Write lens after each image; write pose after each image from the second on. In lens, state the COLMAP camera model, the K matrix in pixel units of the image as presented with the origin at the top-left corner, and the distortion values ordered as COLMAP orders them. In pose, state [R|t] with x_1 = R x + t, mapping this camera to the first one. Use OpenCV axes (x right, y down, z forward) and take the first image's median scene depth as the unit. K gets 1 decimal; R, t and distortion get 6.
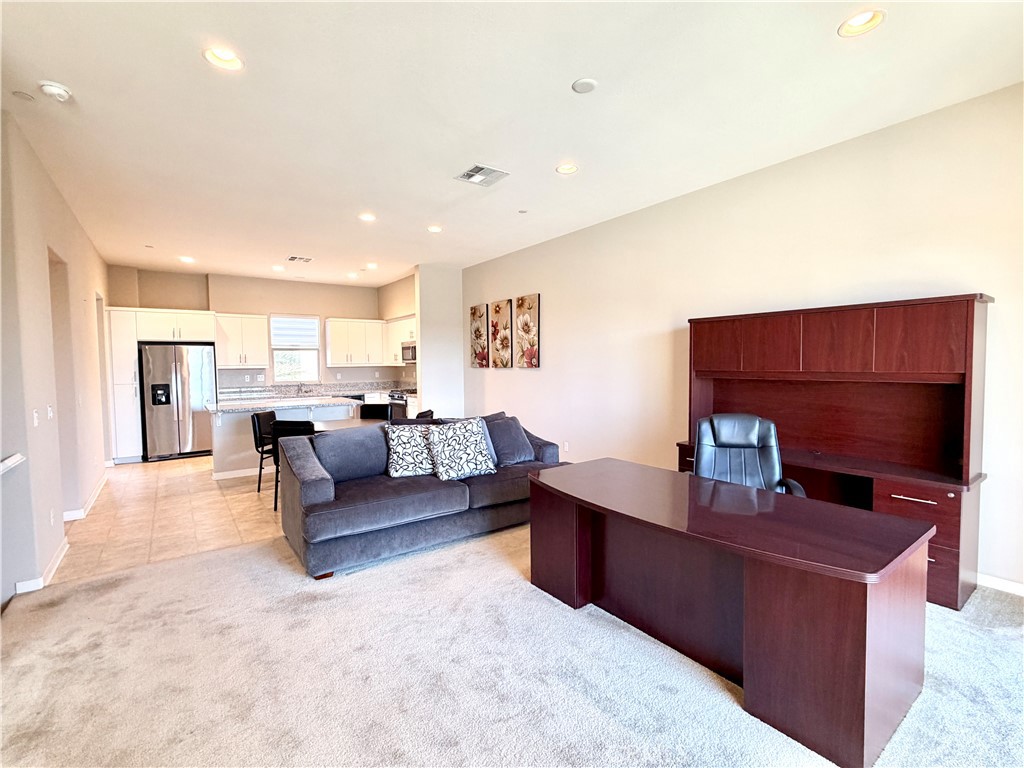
lens RADIAL K [[467.5, 0, 514.4], [0, 467.5, 383.3], [0, 0, 1]] dist [0.001144, 0.000135]
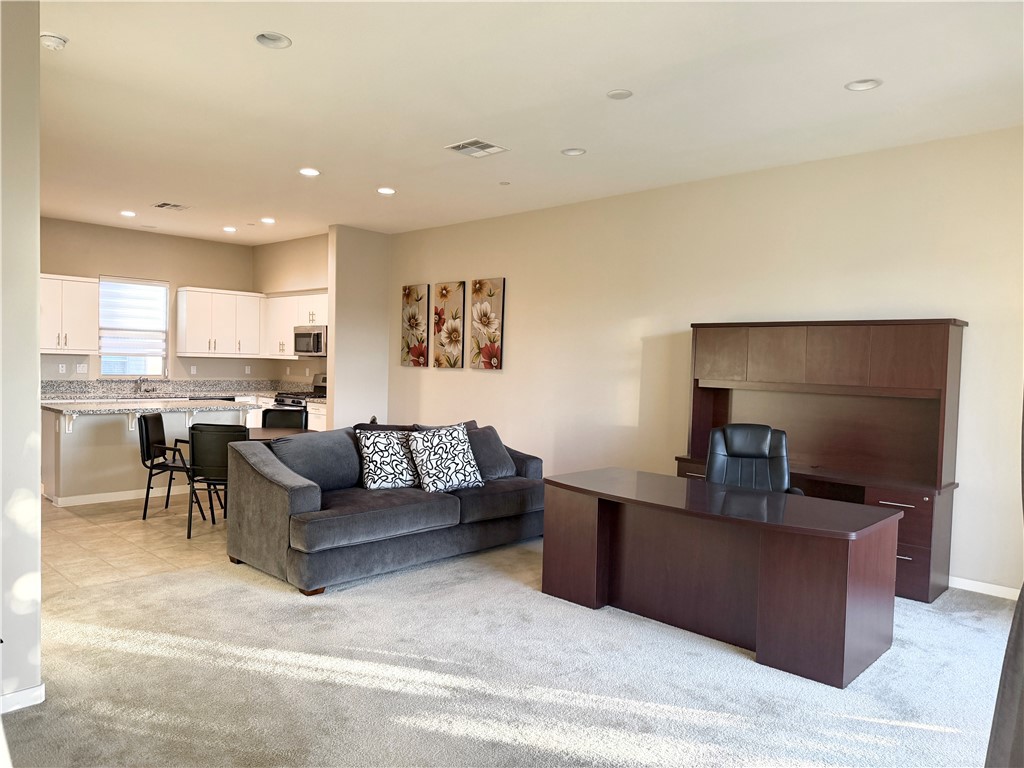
lens RADIAL K [[717.2, 0, 512.3], [0, 717.2, 387.5], [0, 0, 1]] dist [0.083081, -0.113908]
pose [[0.983819, 0.033666, 0.175975, -0.140398], [-0.032249, 0.999420, -0.010904, 0.010192], [-0.176240, 0.005053, 0.984334, -0.214380]]
